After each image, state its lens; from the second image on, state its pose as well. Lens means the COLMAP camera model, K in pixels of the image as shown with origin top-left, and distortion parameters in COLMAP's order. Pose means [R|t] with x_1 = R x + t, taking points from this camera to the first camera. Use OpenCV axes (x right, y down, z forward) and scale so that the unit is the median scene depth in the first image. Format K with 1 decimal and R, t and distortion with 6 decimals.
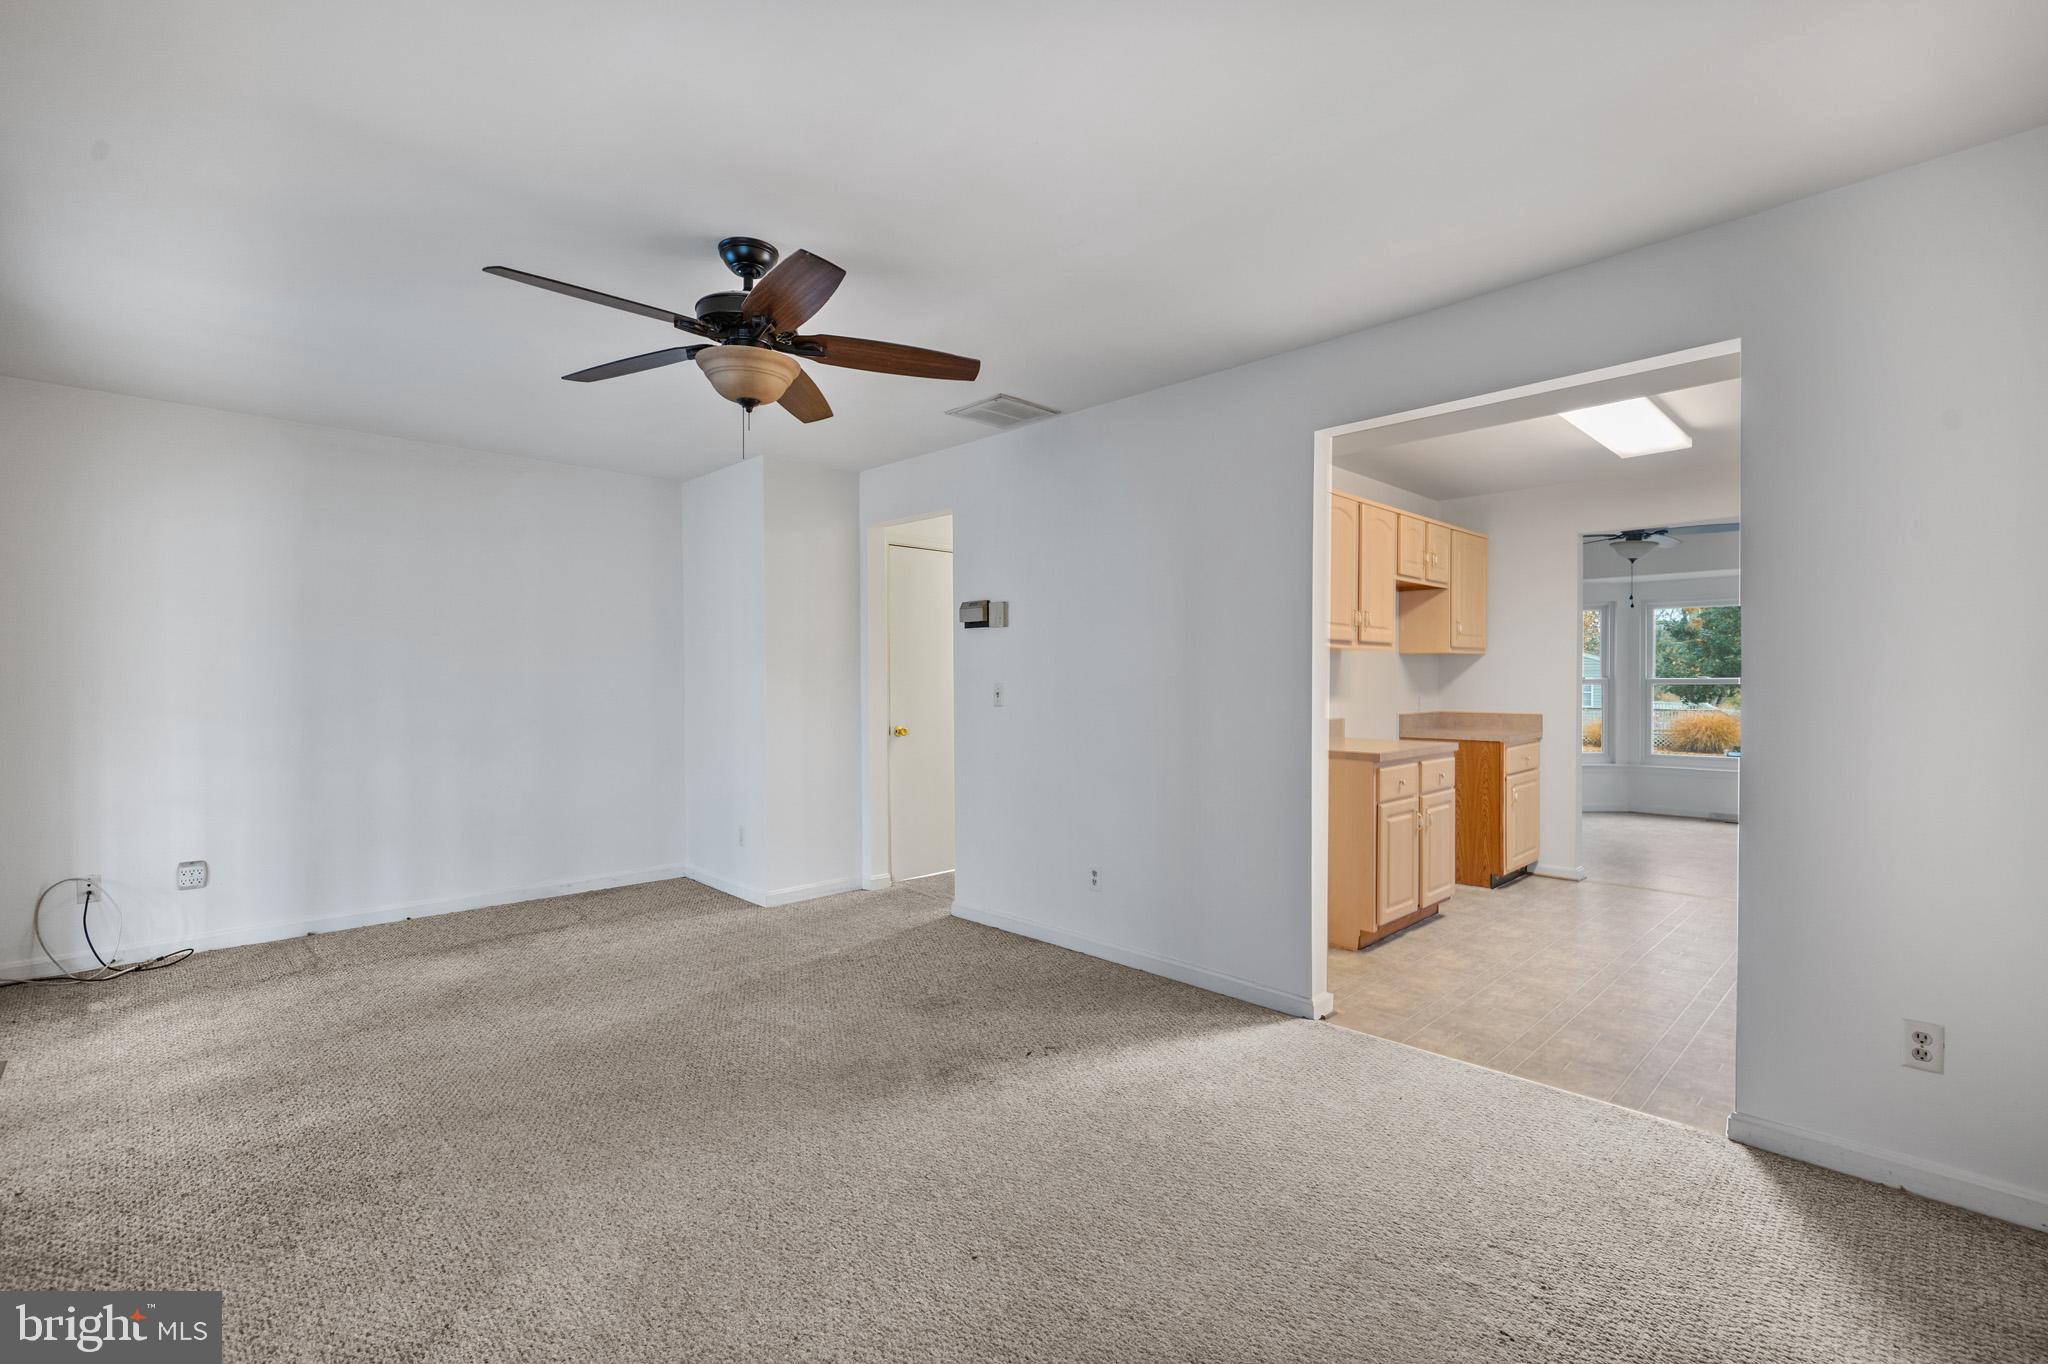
lens RADIAL K [[910.4, 0, 1034.0], [0, 910.4, 691.0], [0, 0, 1]] dist [0.001898, 0.000810]
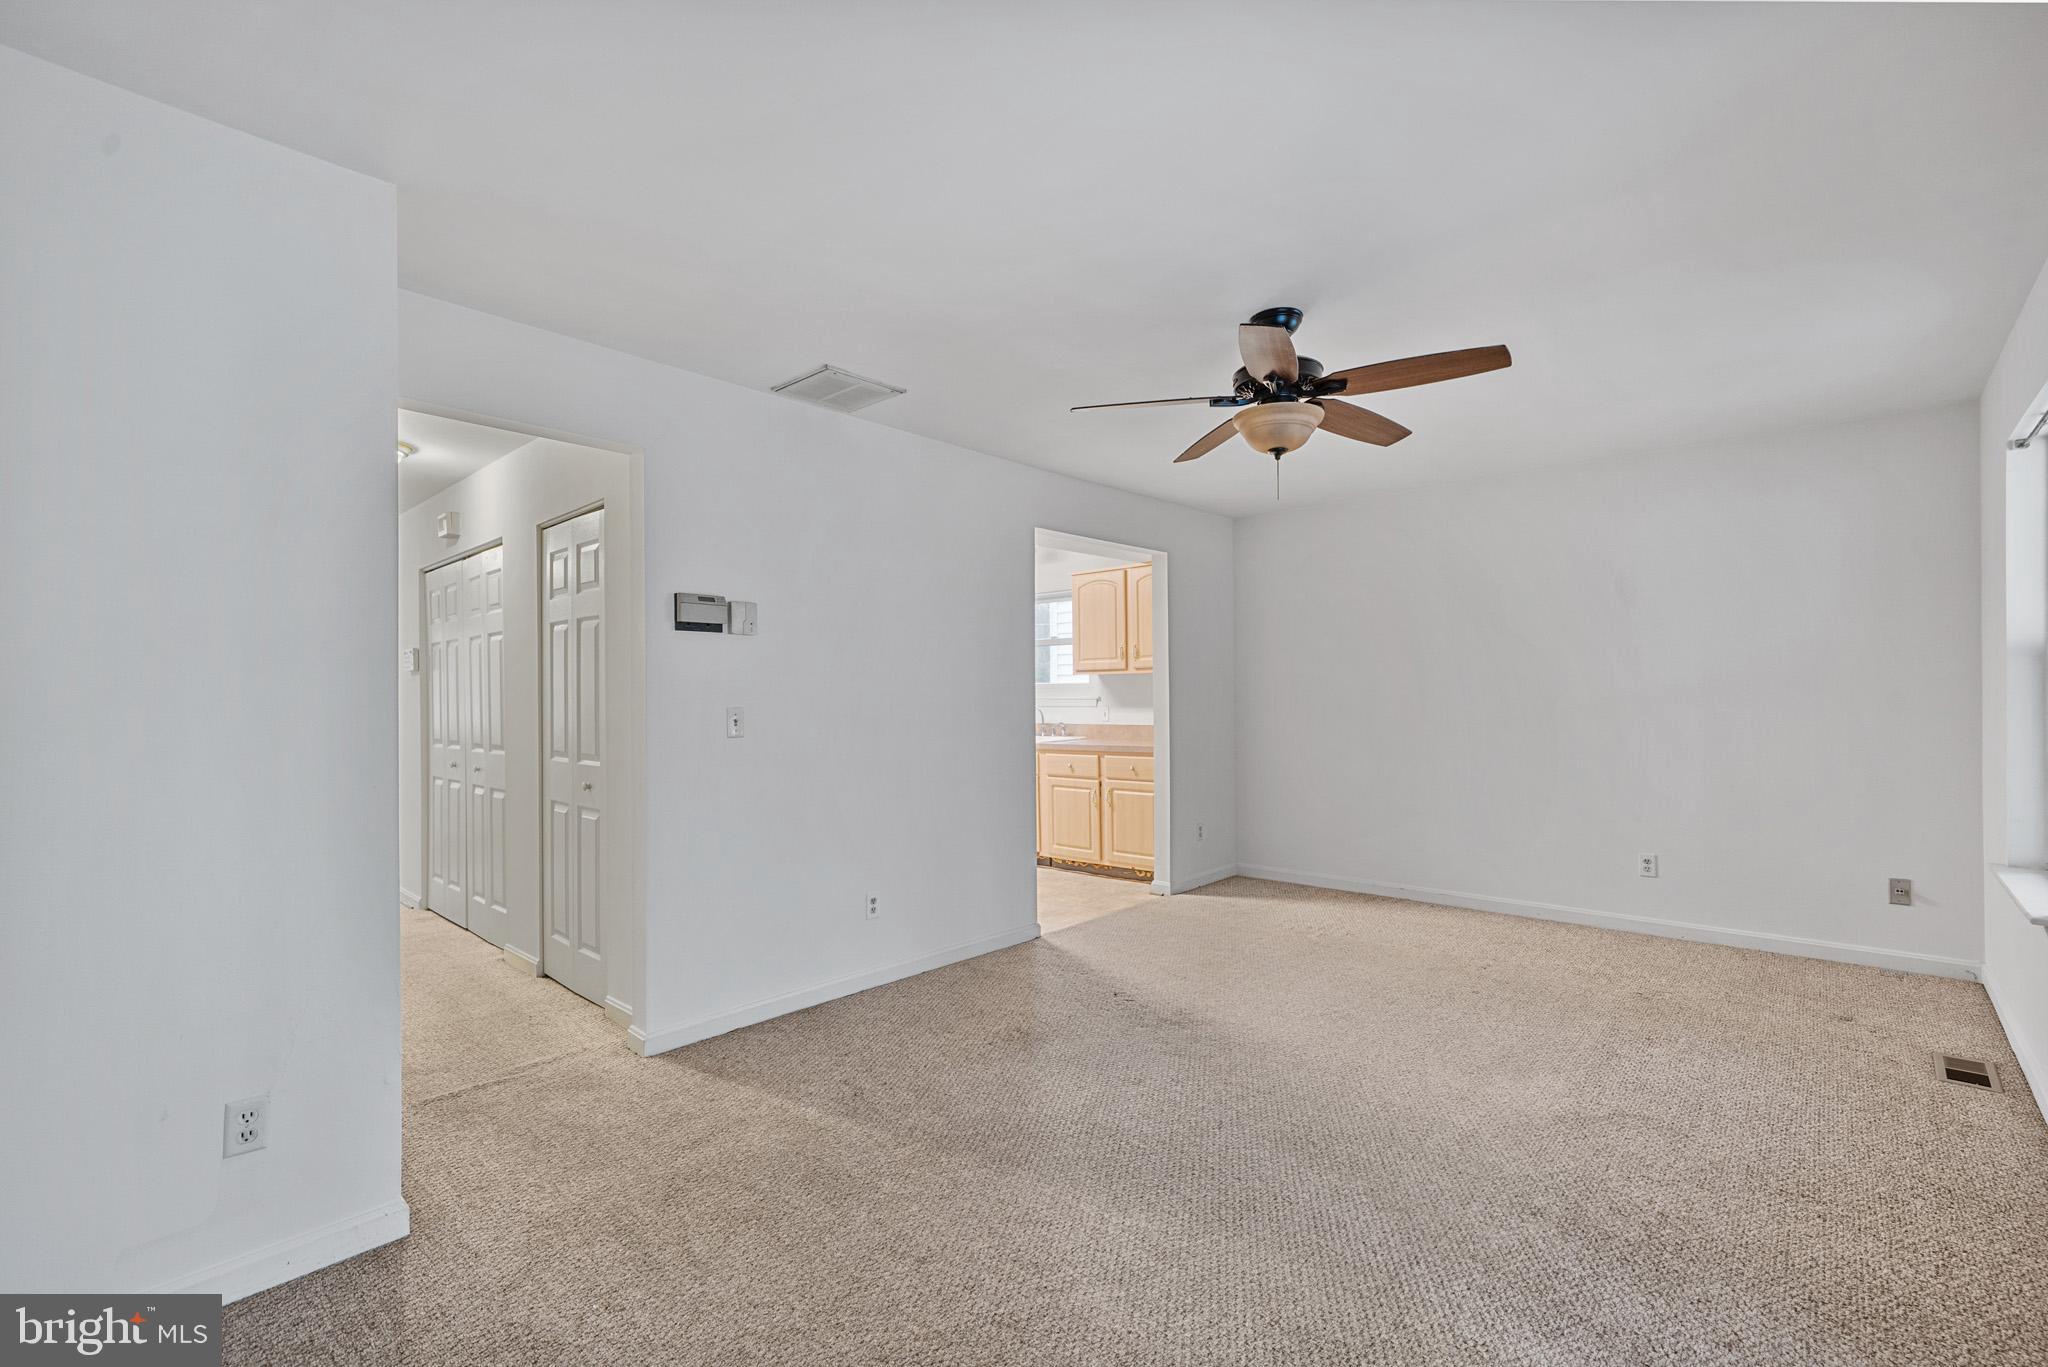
lens RADIAL K [[910.4, 0, 1034.0], [0, 910.4, 692.5], [0, 0, 1]] dist [0.001898, 0.000810]
pose [[-0.062607, 0.006182, 0.998019, -0.683880], [0.026243, 0.999645, -0.004546, -0.009202], [-0.997693, 0.025907, -0.062747, 0.663674]]
